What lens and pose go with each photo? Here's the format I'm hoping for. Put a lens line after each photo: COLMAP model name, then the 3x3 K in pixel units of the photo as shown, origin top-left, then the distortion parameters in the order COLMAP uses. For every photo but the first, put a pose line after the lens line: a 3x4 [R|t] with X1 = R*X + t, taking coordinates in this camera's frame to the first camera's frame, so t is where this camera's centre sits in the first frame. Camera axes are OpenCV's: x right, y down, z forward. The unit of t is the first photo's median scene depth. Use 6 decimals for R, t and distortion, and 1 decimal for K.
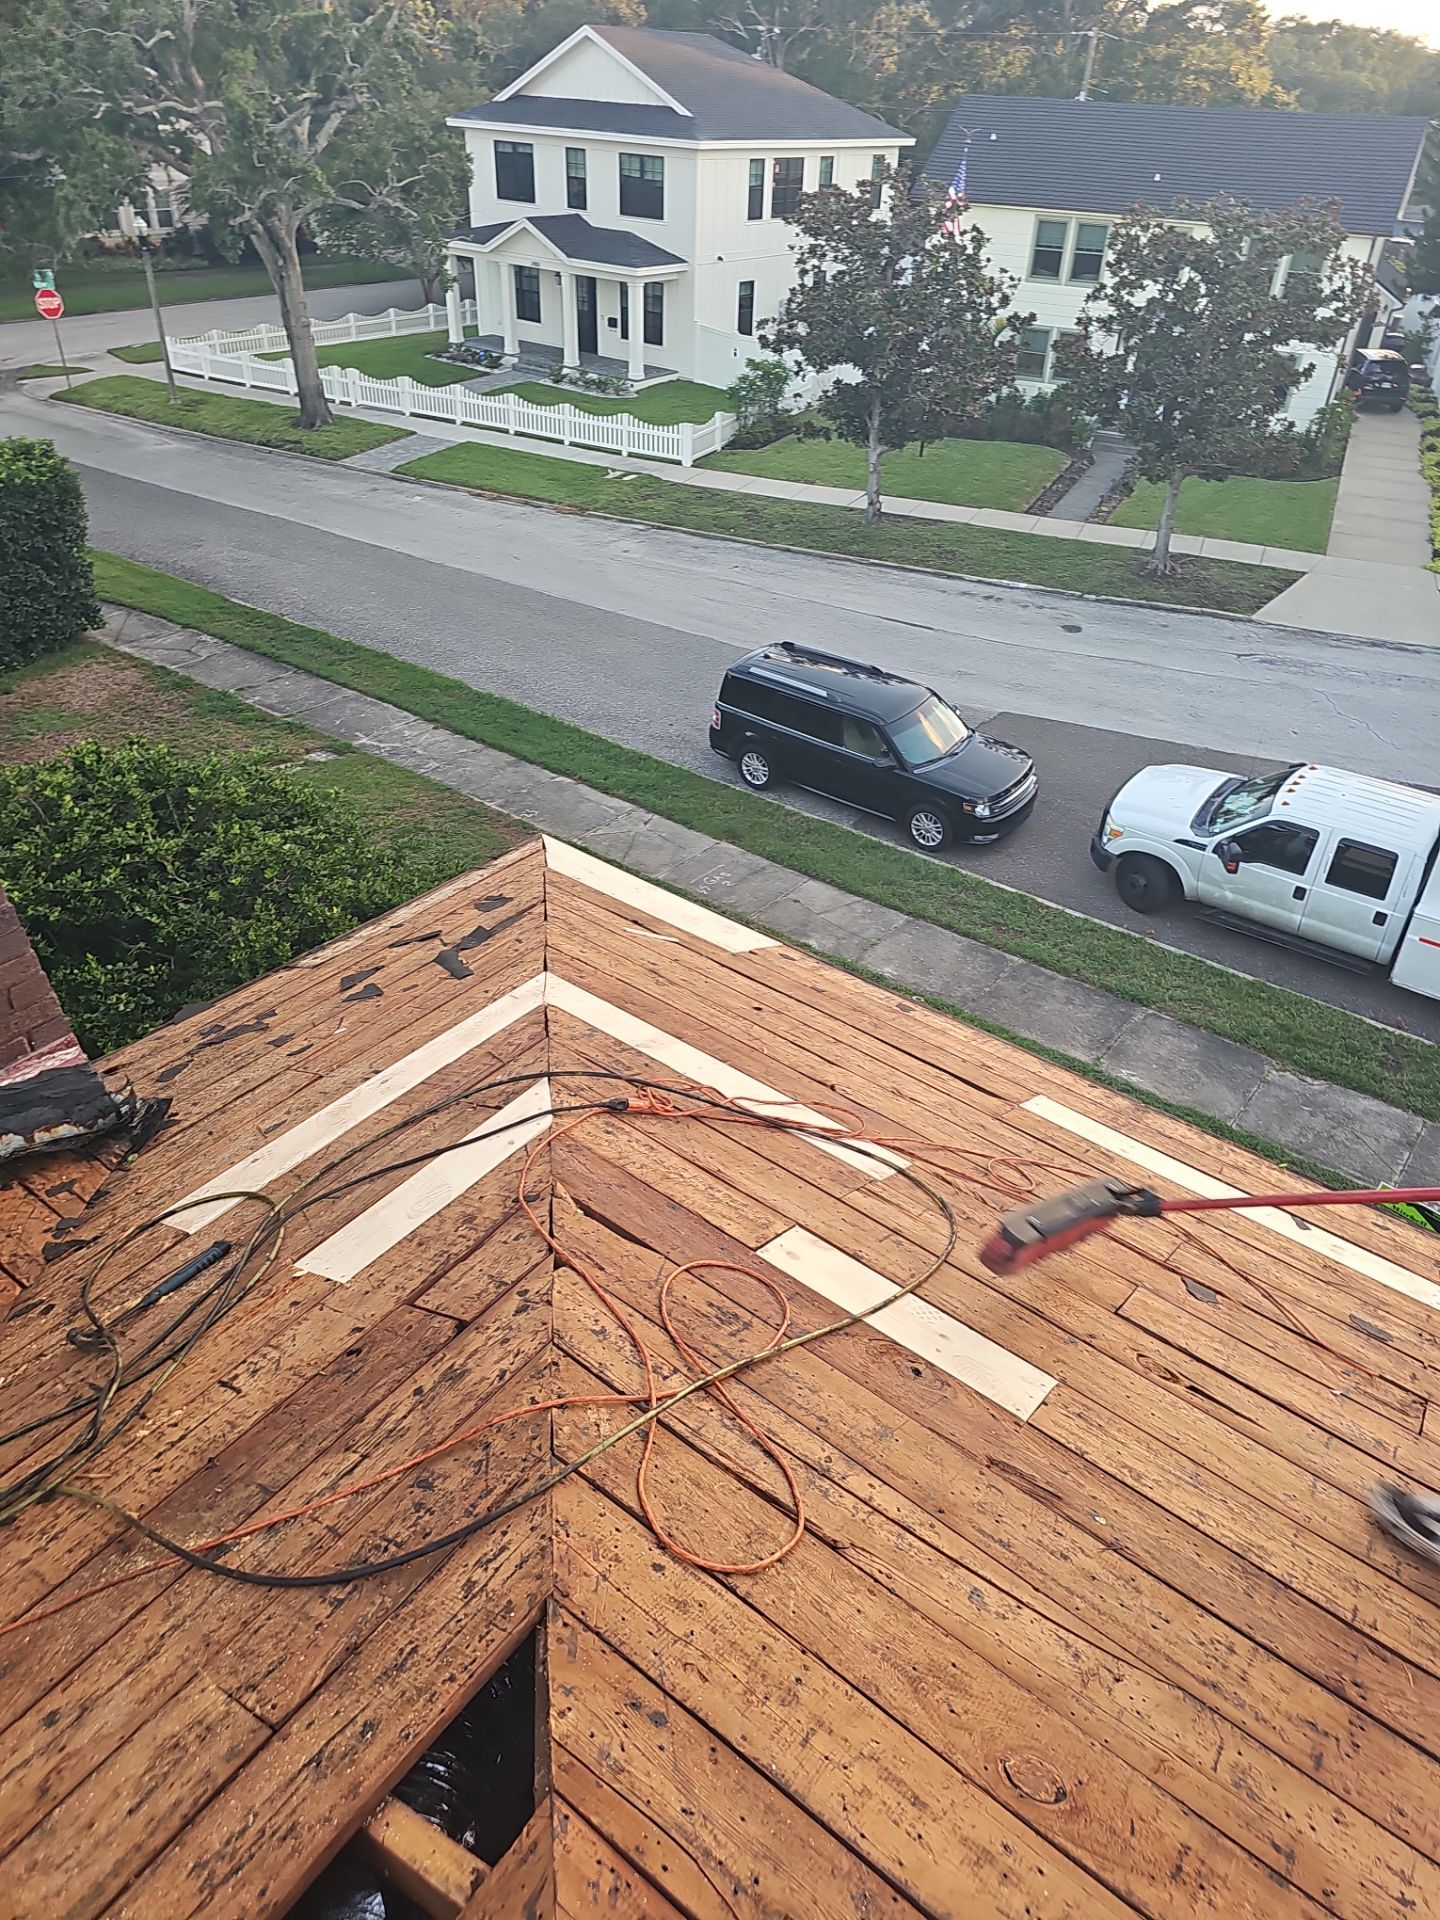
lens RADIAL K [[1273.5, 0, 731.0], [0, 1273.5, 976.5], [0, 0, 1]] dist [0.096999, -0.092025]
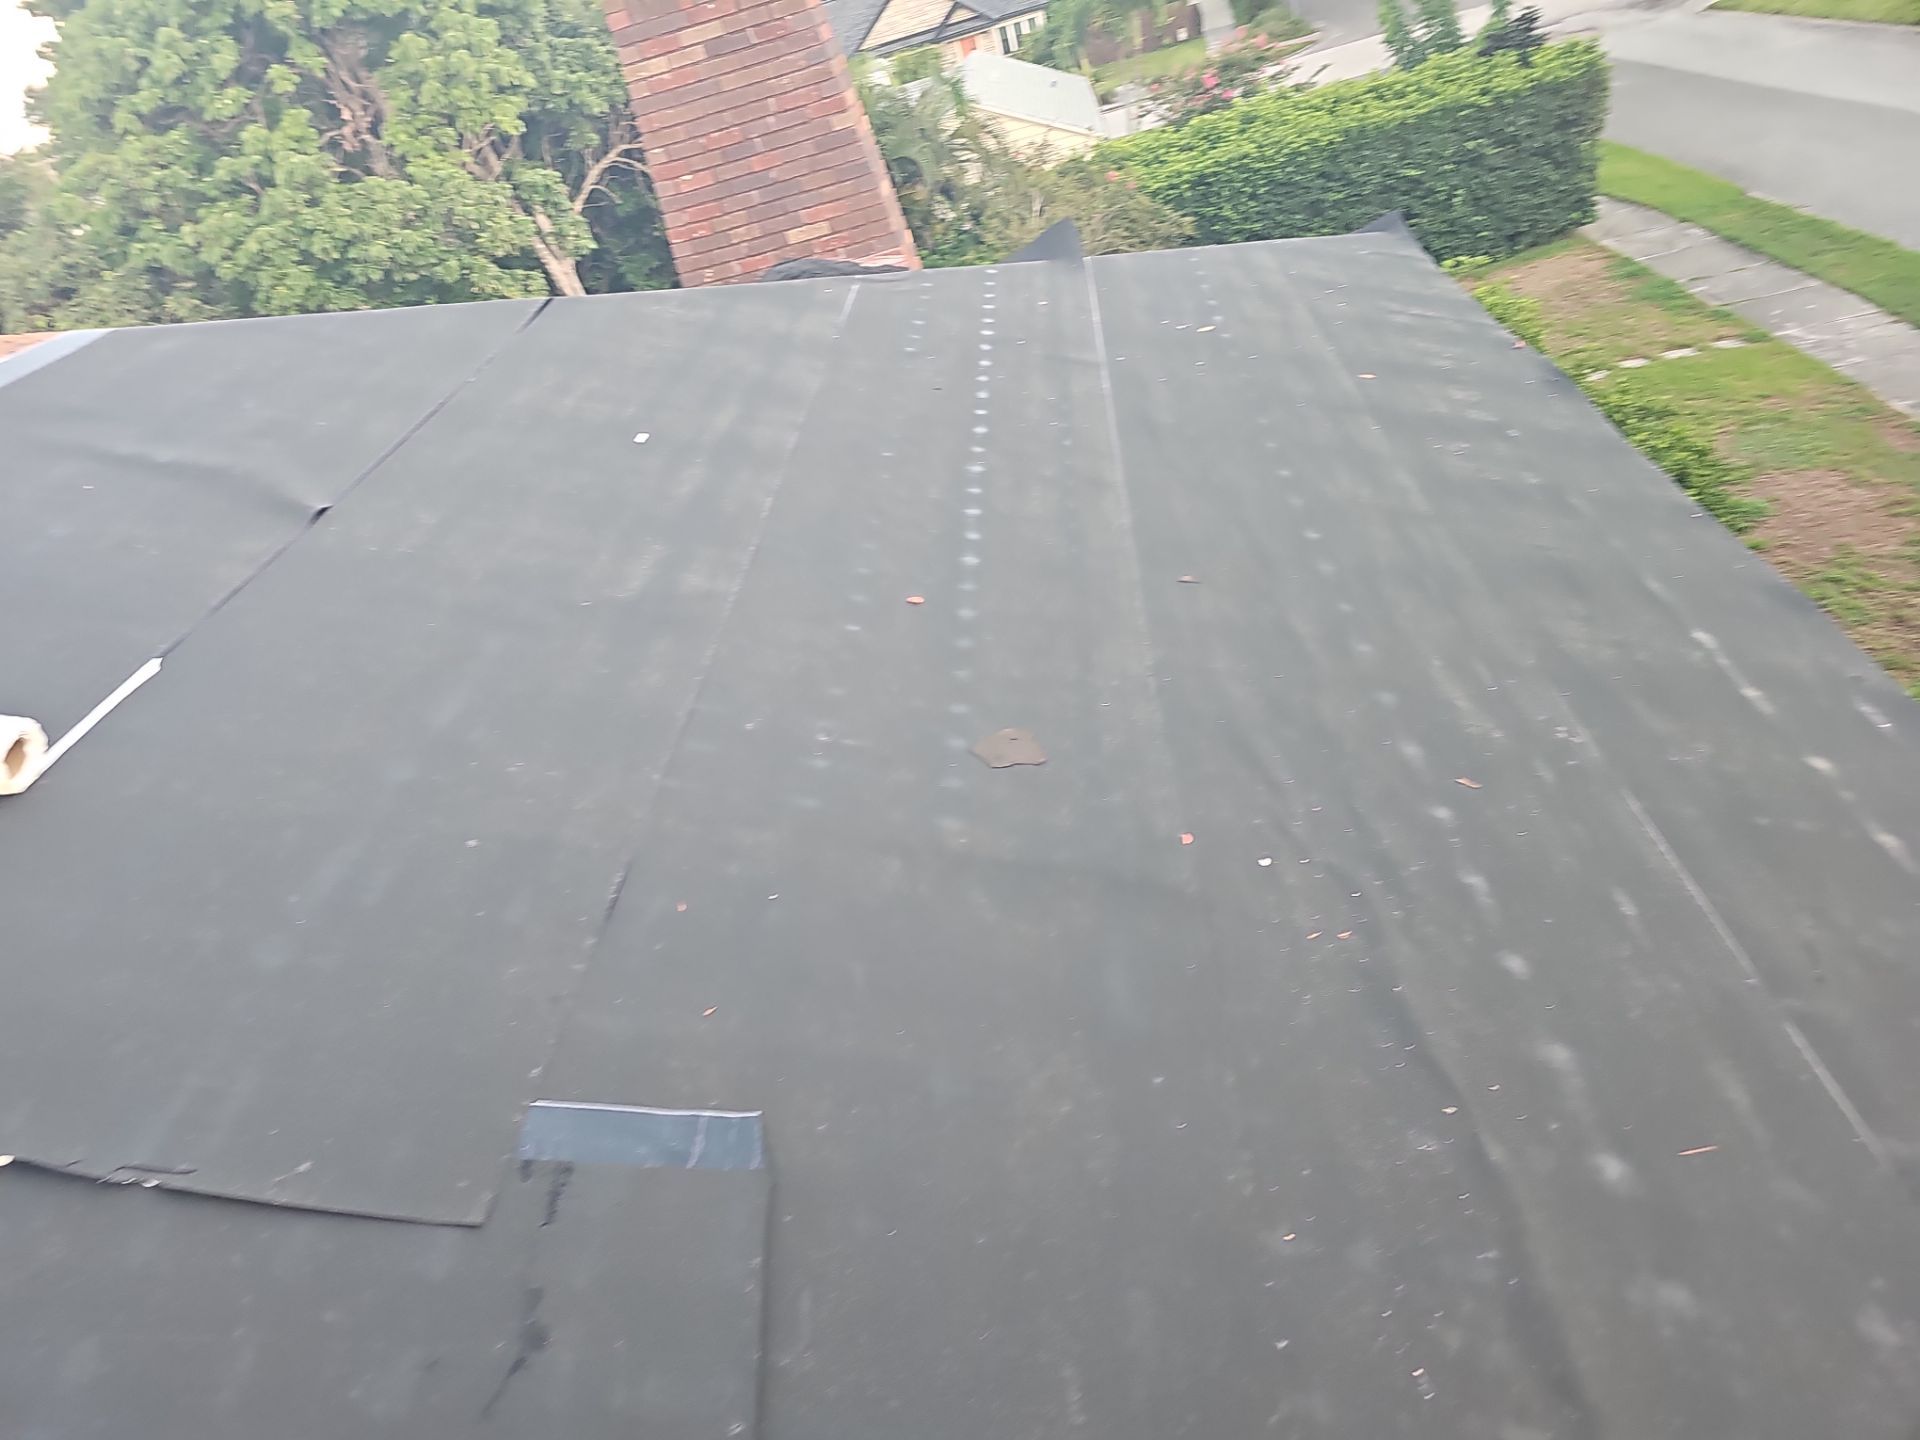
lens RADIAL K [[1273.5, 0, 962.9], [0, 1273.5, 753.7], [0, 0, 1]] dist [0.096999, -0.092025]
pose [[0.556379, 0.297761, -0.775746, 0.170751], [-0.234061, 0.951946, 0.197521, 0.049391], [0.797282, 0.071675, 0.599337, -0.004047]]
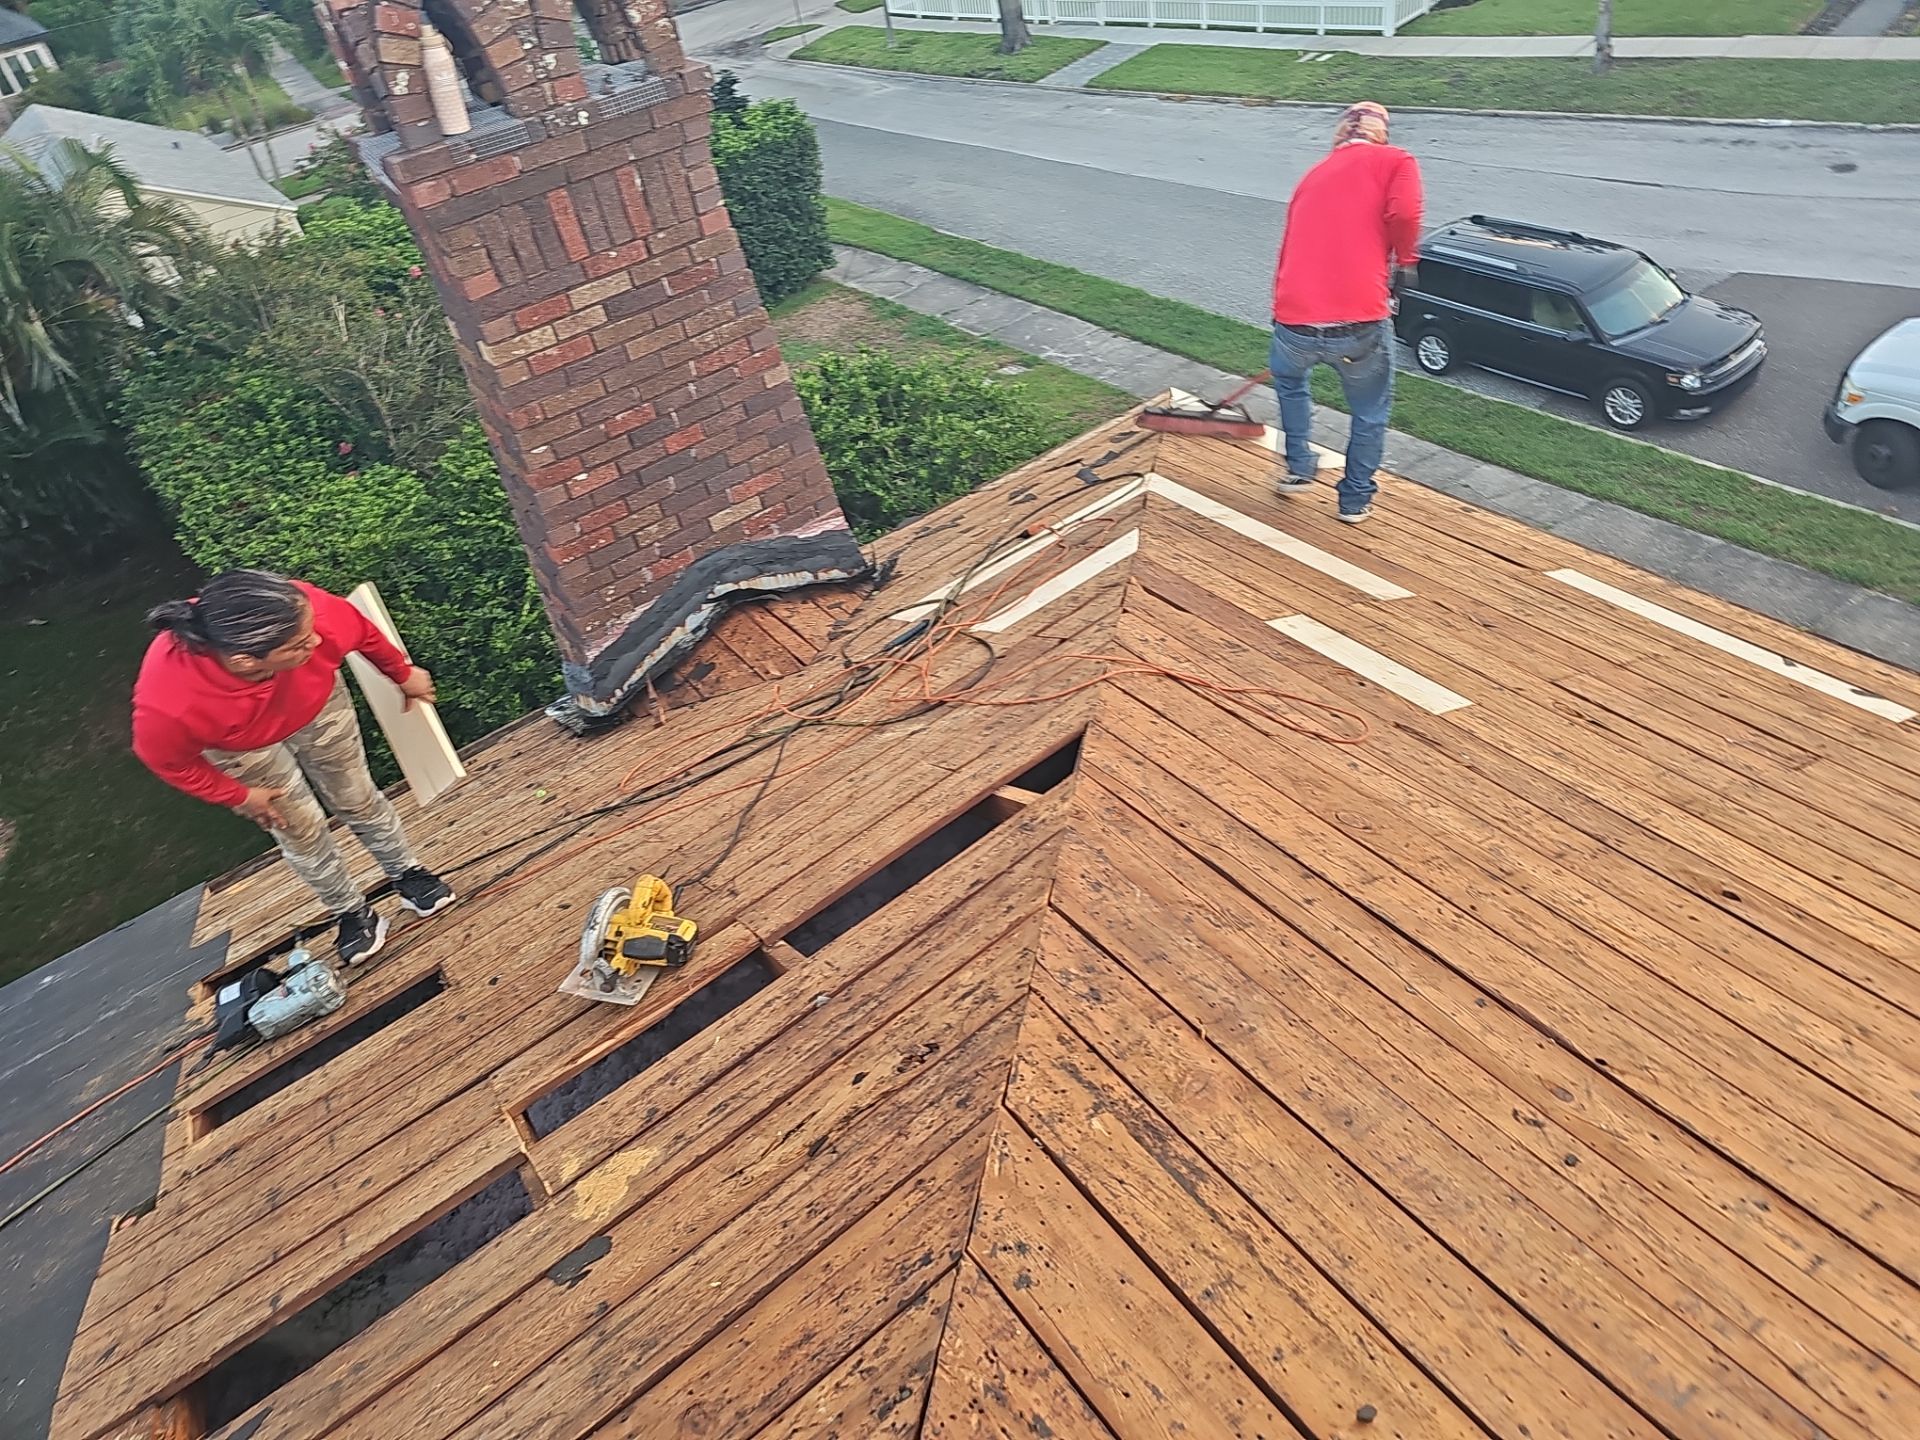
lens RADIAL K [[1279.8, 0, 989.5], [0, 1279.8, 732.1], [0, 0, 1]] dist [0.065704, -0.037098]
pose [[0.946147, 0.035609, -0.321774, 0.022250], [-0.003198, 0.994912, 0.100698, 0.021703], [0.323722, -0.094246, 0.941447, -0.055694]]
